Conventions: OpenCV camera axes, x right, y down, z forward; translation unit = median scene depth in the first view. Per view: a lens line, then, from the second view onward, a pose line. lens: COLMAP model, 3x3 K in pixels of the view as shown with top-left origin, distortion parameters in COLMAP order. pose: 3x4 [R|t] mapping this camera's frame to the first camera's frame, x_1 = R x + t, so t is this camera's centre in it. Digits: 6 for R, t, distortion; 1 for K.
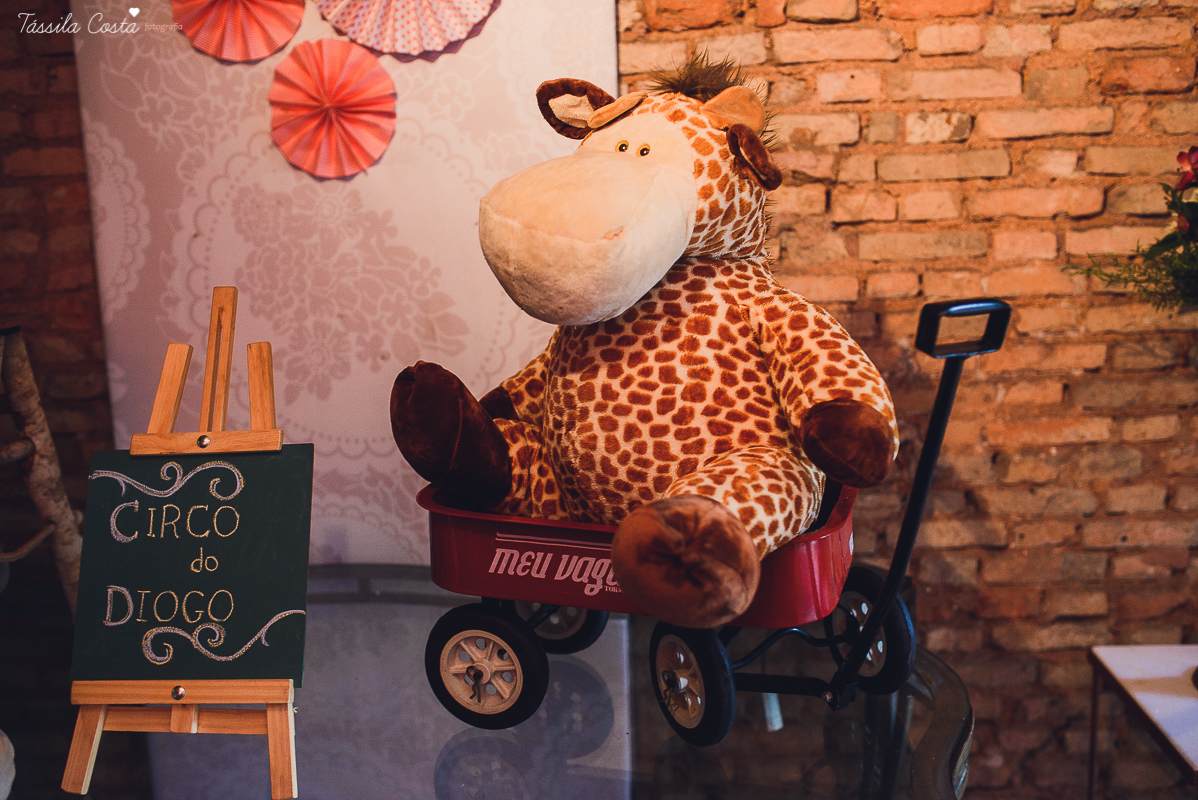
lens RADIAL K [[1154.0, 0, 599.0], [0, 1154.0, 400.0], [0, 0, 1]] dist [-0.074383, 0.106594]
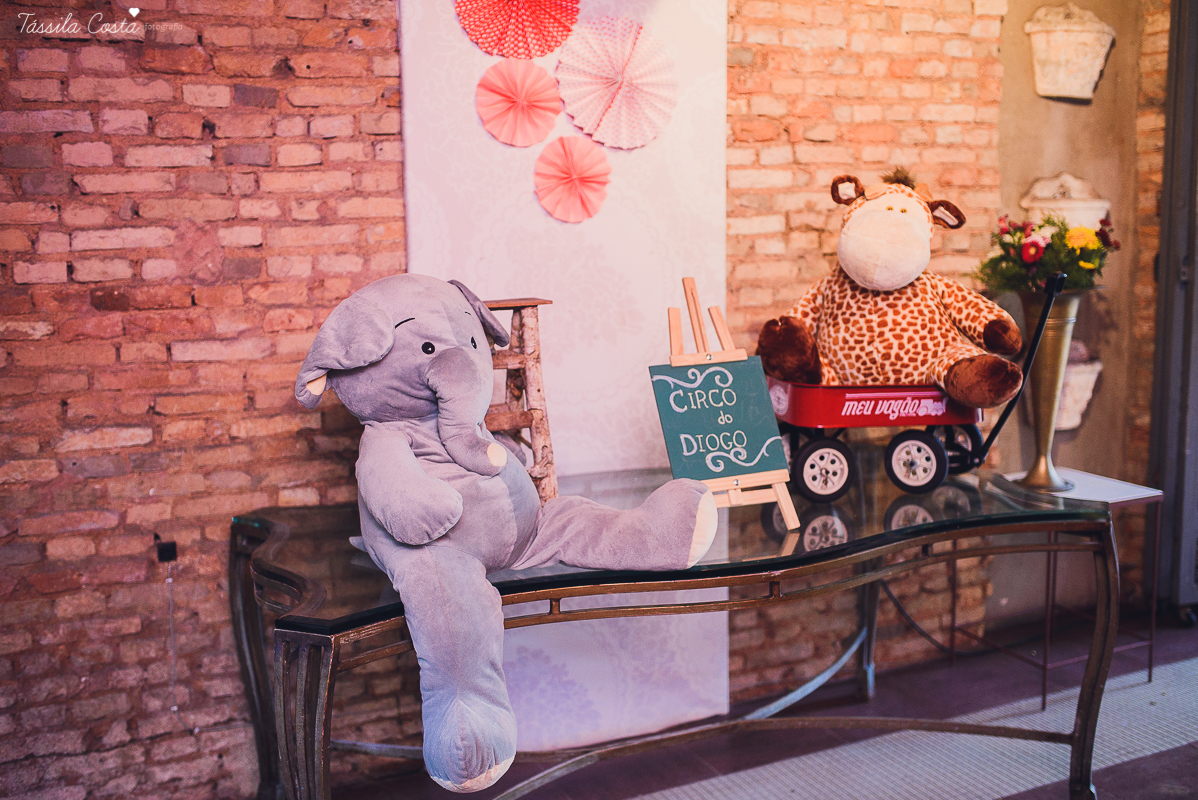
lens RADIAL K [[1154.0, 0, 599.0], [0, 1154.0, 400.0], [0, 0, 1]] dist [-0.074383, 0.106594]
pose [[0.887662, -0.052459, 0.457498, -1.412130], [0.078524, 0.996183, -0.038130, 0.169007], [-0.453751, 0.069771, 0.888393, -0.609653]]
